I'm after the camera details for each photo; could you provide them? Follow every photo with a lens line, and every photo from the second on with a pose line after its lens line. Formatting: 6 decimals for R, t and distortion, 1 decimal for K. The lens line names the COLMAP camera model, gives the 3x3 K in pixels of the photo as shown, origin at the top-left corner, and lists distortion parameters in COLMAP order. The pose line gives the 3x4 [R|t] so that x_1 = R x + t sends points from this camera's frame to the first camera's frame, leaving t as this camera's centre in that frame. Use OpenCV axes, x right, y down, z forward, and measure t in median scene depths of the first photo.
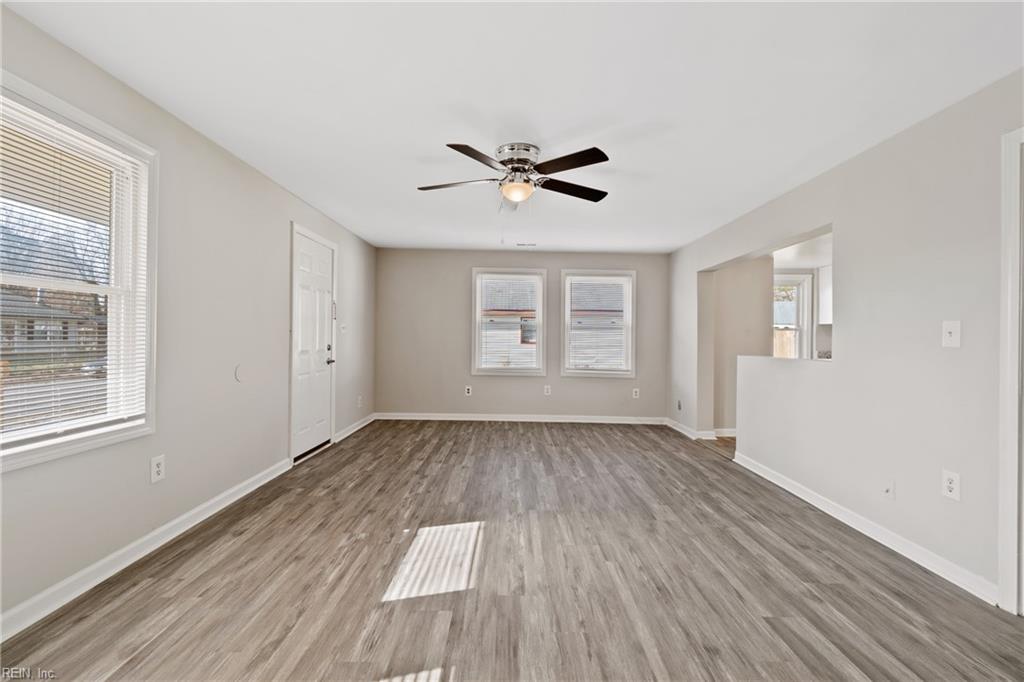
lens RADIAL K [[446.4, 0, 506.5], [0, 446.4, 340.0], [0, 0, 1]] dist [-0.000685, 0.000459]
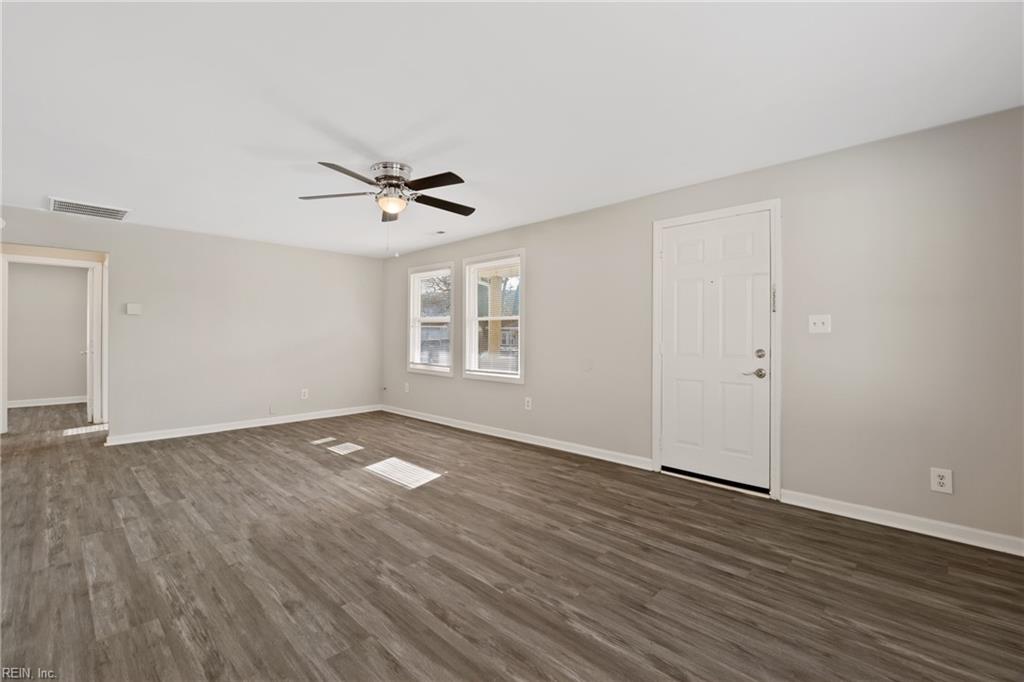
lens RADIAL K [[446.4, 0, 506.5], [0, 446.4, 340.0], [0, 0, 1]] dist [-0.000685, 0.000459]
pose [[-0.694852, -0.011562, -0.719060, 0.622125], [-0.017103, 0.999854, 0.000450, 0.002876], [0.718949, 0.012611, -0.694948, 1.982085]]
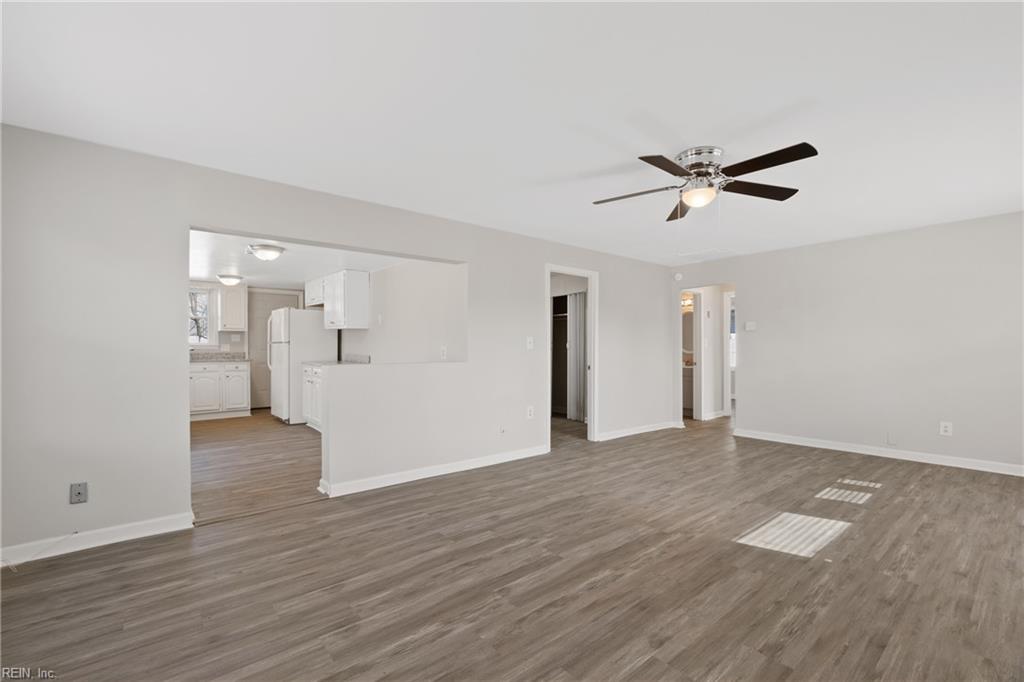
lens RADIAL K [[446.4, 0, 506.5], [0, 446.4, 340.0], [0, 0, 1]] dist [-0.000685, 0.000459]
pose [[-0.641663, 0.000453, 0.766987, -0.471178], [-0.004613, 0.999979, -0.004450, -0.015376], [-0.766973, -0.006393, -0.641648, 1.959582]]
